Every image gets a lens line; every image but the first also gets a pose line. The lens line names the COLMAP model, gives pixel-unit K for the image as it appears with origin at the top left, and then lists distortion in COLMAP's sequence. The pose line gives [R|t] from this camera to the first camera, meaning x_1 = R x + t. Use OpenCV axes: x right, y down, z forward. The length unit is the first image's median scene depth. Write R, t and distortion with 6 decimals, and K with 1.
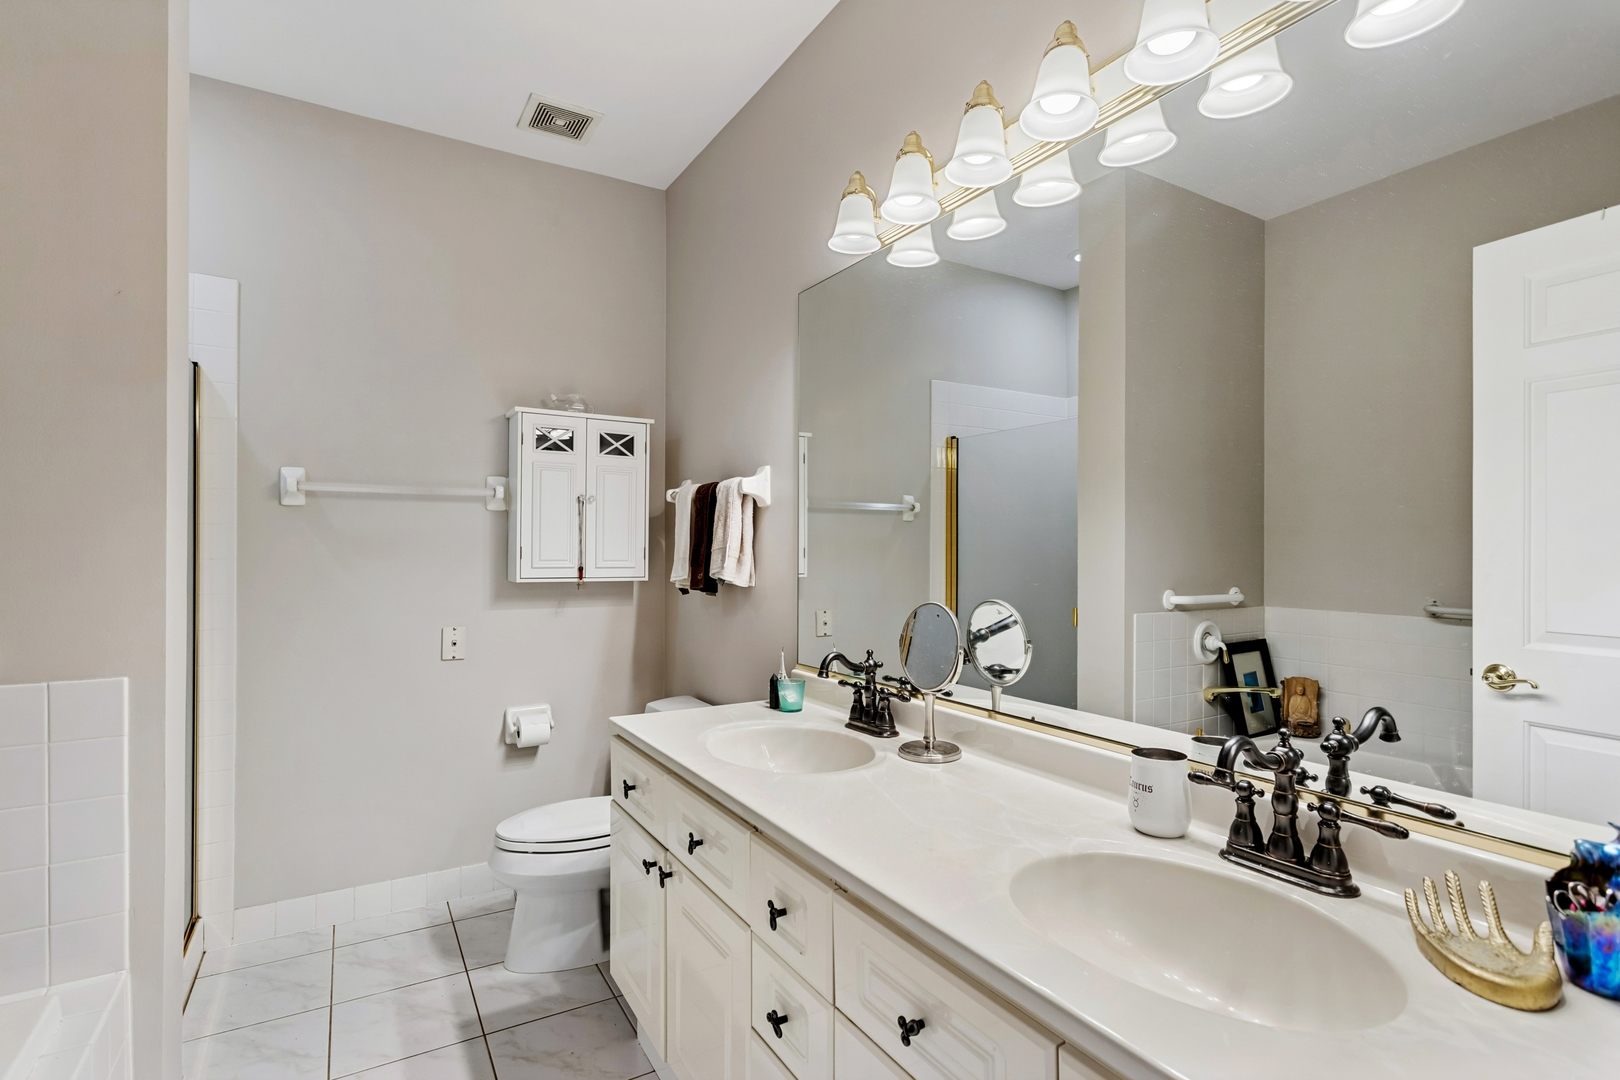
lens RADIAL K [[791.0, 0, 798.0], [0, 791.0, 542.0], [0, 0, 1]] dist [0.003387, 0.000651]
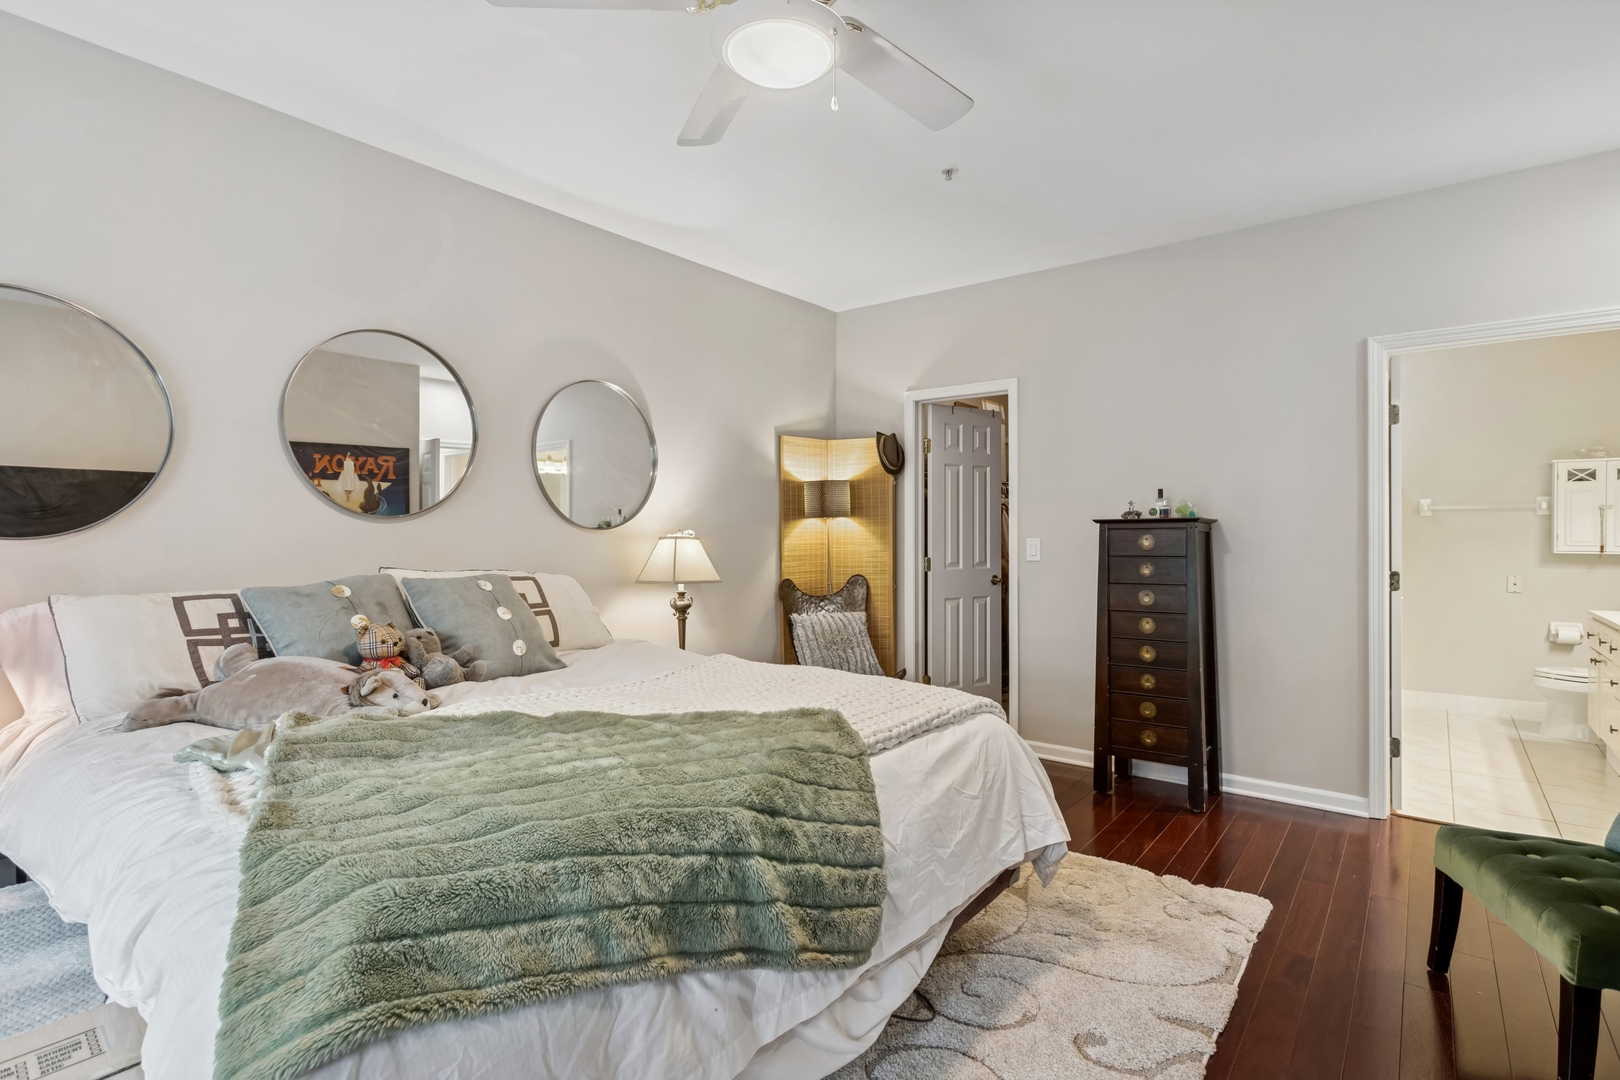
lens RADIAL K [[791.0, 0, 807.6], [0, 791.0, 534.5], [0, 0, 1]] dist [0.003387, 0.000651]
pose [[0.376345, -0.002962, -0.926475, 0.690742], [0.005111, 0.999986, -0.001121, -0.000423], [0.926466, -0.004313, 0.376355, -1.291209]]
